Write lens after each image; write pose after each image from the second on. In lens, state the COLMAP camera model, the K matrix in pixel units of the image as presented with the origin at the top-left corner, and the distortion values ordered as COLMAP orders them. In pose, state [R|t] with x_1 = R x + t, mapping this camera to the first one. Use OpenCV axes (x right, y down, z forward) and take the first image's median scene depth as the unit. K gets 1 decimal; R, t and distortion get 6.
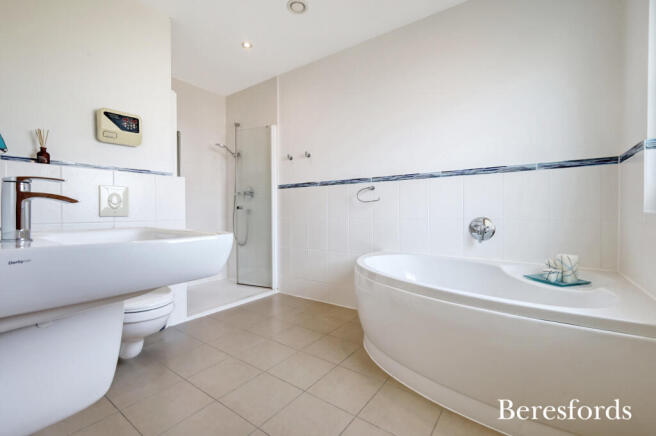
lens RADIAL K [[284.7, 0, 326.4], [0, 284.7, 217.5], [0, 0, 1]] dist [0.004620, 0.000446]
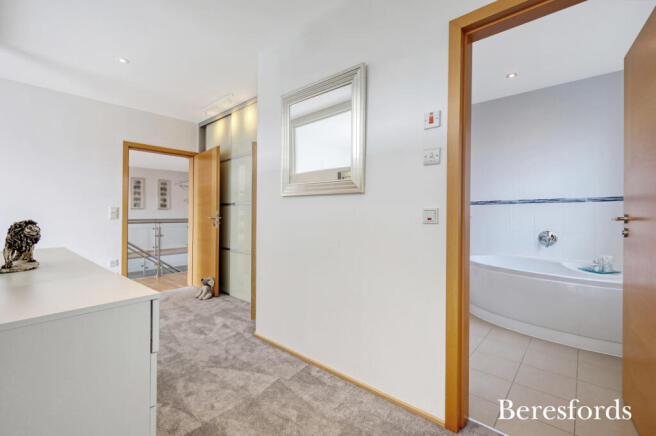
lens RADIAL K [[284.7, 0, 333.3], [0, 284.7, 219.3], [0, 0, 1]] dist [0.004620, 0.000446]
pose [[0.996918, 0.004323, -0.078326, -0.420253], [-0.004336, 0.999991, 0.000001, -0.051261], [0.078325, 0.000339, 0.996928, -0.538955]]
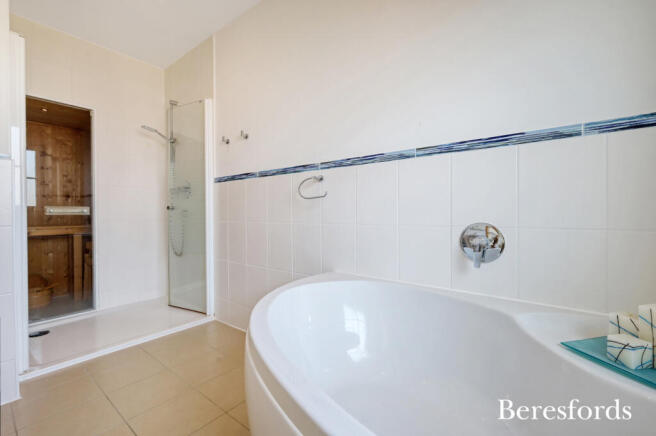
lens RADIAL K [[284.7, 0, 326.0], [0, 284.7, 219.3], [0, 0, 1]] dist [0.004620, 0.000446]
pose [[0.999379, -0.001438, -0.035216, 0.214629], [0.001583, 0.999990, 0.004090, -0.009494], [0.035210, -0.004143, 0.999371, 0.350836]]
